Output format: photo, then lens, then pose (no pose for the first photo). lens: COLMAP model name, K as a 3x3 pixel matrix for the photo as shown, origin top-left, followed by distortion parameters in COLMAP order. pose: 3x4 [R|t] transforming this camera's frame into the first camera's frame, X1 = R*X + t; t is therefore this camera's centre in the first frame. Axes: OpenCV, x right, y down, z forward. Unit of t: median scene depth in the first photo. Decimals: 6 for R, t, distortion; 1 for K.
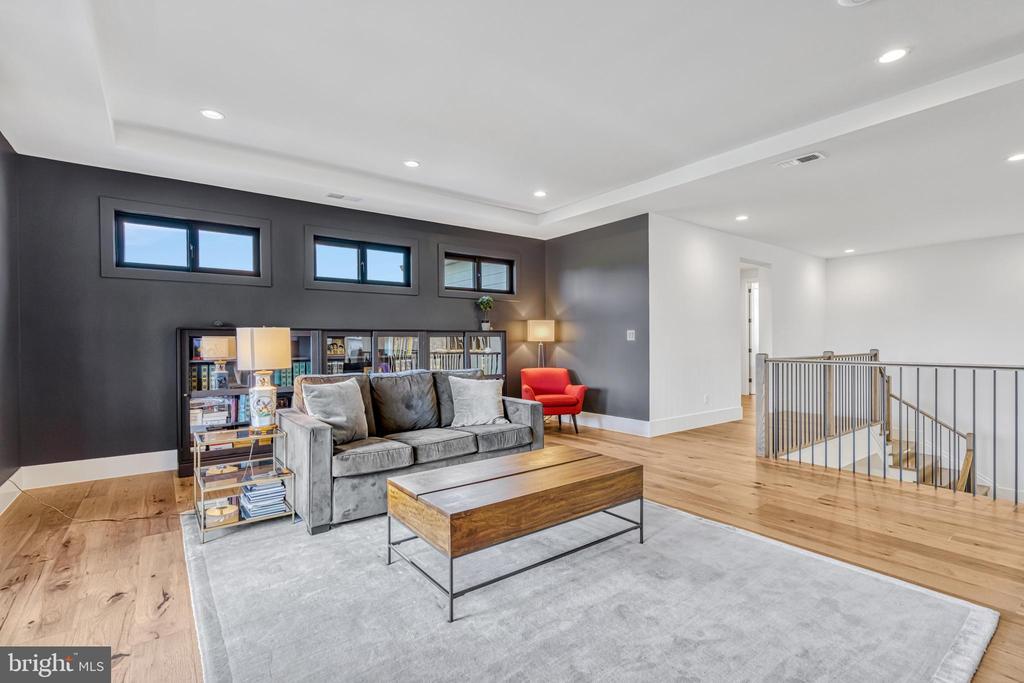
lens RADIAL K [[493.6, 0, 515.8], [0, 493.6, 344.8], [0, 0, 1]] dist [0.016180, -0.000075]
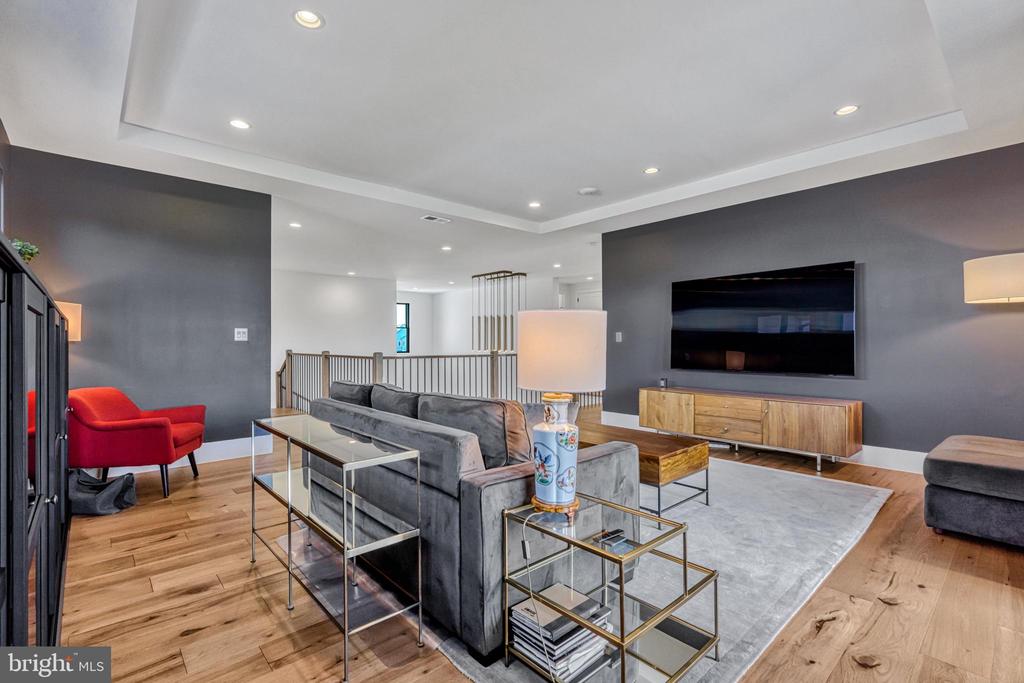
lens RADIAL K [[471.2, 0, 509.9], [0, 471.2, 346.2], [0, 0, 1]] dist [-0.002748, -0.000130]
pose [[-0.099574, -0.005381, 0.995016, -0.737880], [0.004565, 0.999972, 0.005865, -0.003172], [-0.995020, 0.005126, -0.099546, 0.813537]]
